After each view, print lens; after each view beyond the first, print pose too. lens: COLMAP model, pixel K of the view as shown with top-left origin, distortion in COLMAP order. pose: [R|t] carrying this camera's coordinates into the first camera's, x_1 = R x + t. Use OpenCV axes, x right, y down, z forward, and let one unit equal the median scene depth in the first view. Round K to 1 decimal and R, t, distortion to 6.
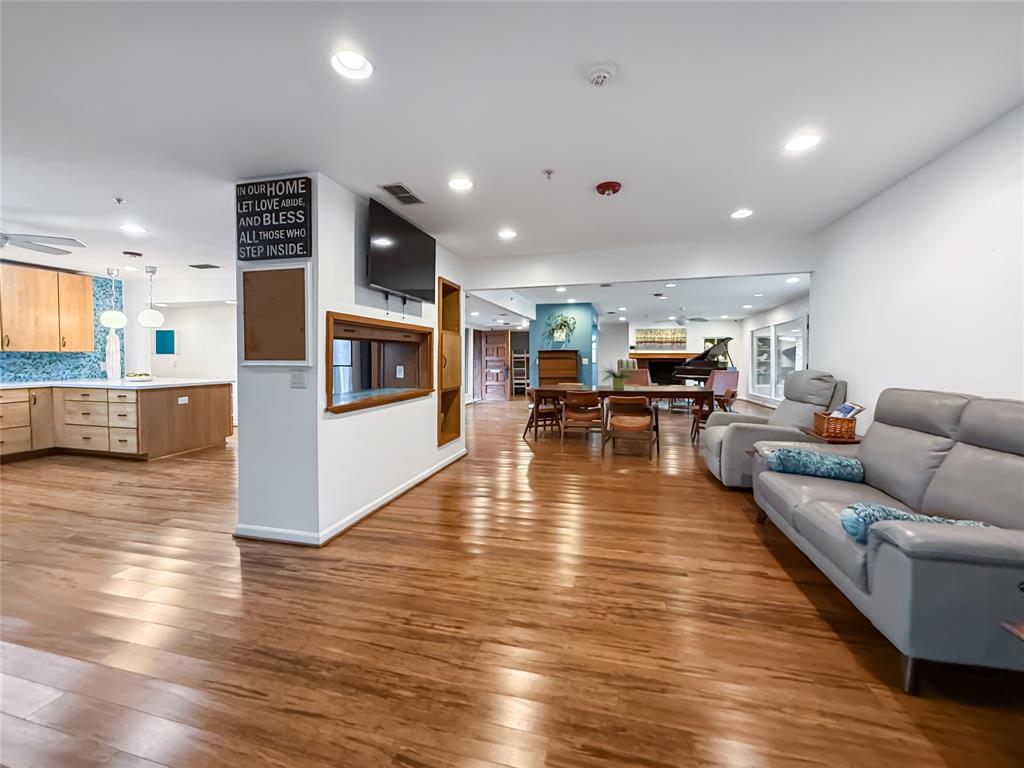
lens RADIAL K [[421.9, 0, 514.2], [0, 421.9, 372.6], [0, 0, 1]] dist [-0.002279, 0.000068]
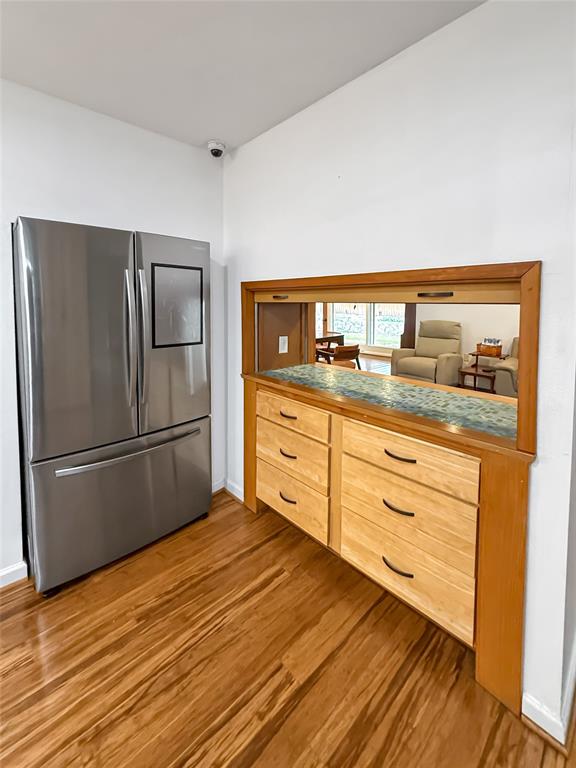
lens RADIAL K [[311.5, 0, 288.0], [0, 311.5, 384.0], [0, 0, 1]] dist [-0.000741, 0.000191]
pose [[0.531613, -0.196861, 0.823792, -0.541393], [0.022801, 0.975588, 0.218422, -0.038888], [-0.846680, -0.097333, 0.523124, 0.592919]]
